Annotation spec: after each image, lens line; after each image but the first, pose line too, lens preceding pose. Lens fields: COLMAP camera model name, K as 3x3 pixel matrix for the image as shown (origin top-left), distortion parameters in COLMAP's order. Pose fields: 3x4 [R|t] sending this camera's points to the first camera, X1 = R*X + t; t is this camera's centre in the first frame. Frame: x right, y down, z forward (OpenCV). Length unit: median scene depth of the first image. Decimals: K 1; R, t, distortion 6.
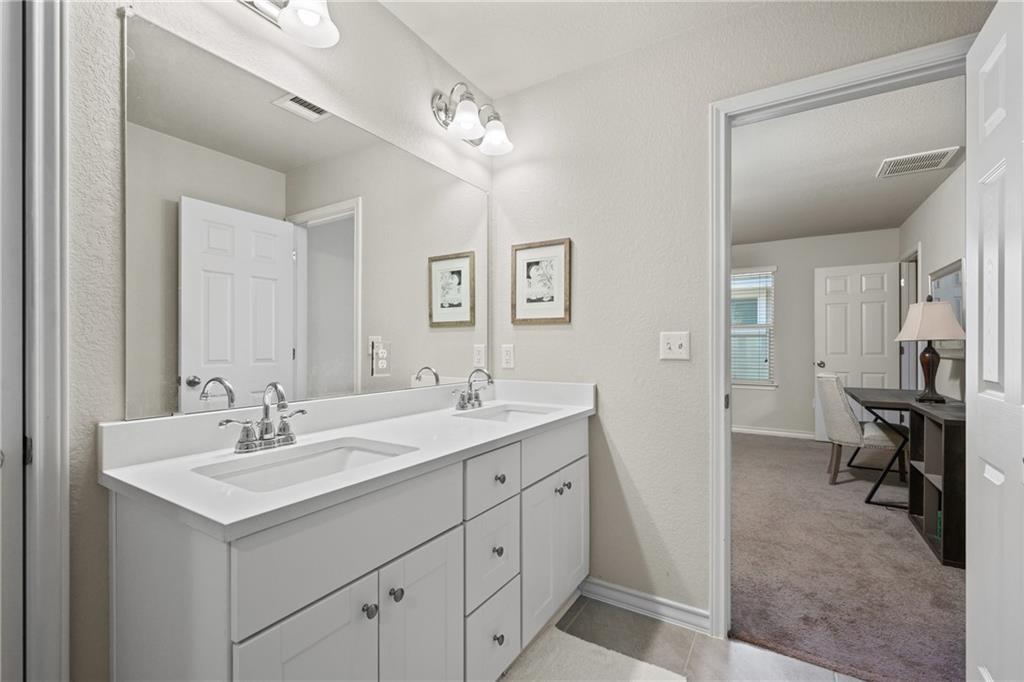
lens RADIAL K [[433.3, 0, 519.3], [0, 433.3, 349.9], [0, 0, 1]] dist [0.005747, -0.000230]
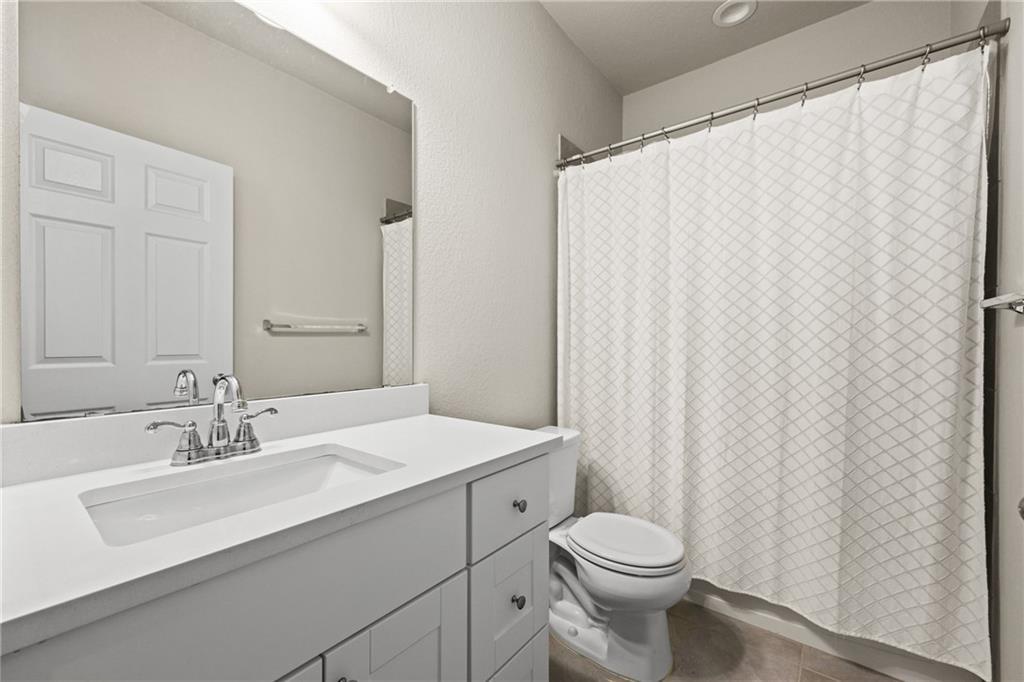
lens RADIAL K [[411.1, 0, 511.3], [0, 411.1, 347.5], [0, 0, 1]] dist [-0.004662, -0.000009]
pose [[0.993708, 0.002680, -0.111974, 0.021514], [-0.001745, 0.999963, 0.008445, 0.020127], [0.111992, -0.008197, 0.993675, 0.320309]]
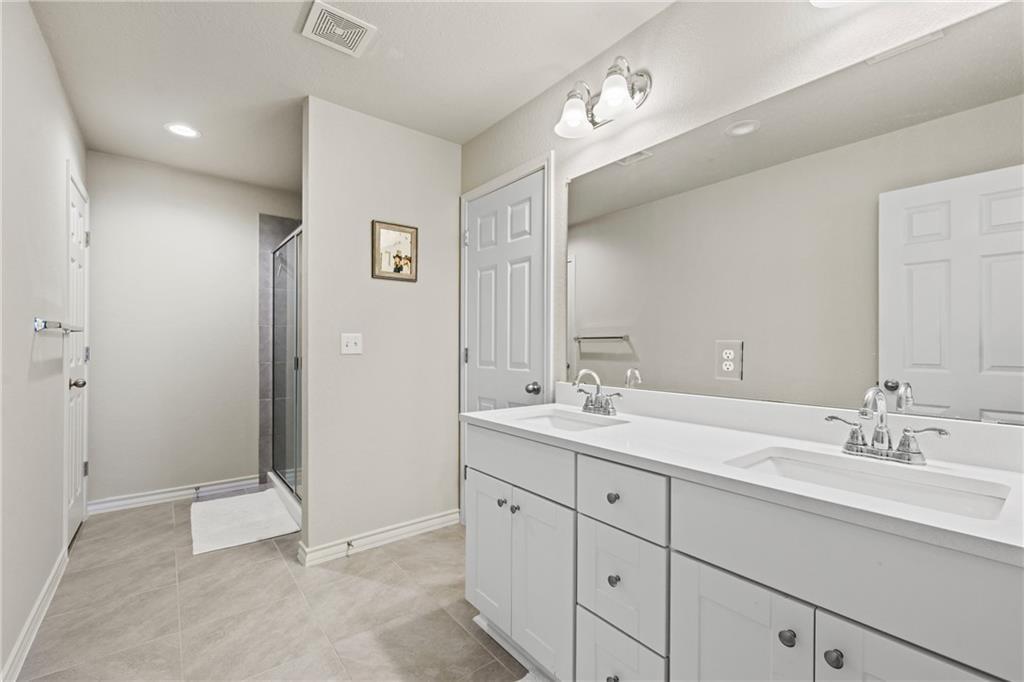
lens RADIAL K [[433.3, 0, 512.9], [0, 433.3, 349.6], [0, 0, 1]] dist [0.005747, -0.000230]
pose [[-0.352164, -0.000682, -0.935938, 0.910396], [0.000887, 0.999999, -0.001062, 0.007297], [0.935938, -0.001204, -0.352163, 1.228931]]
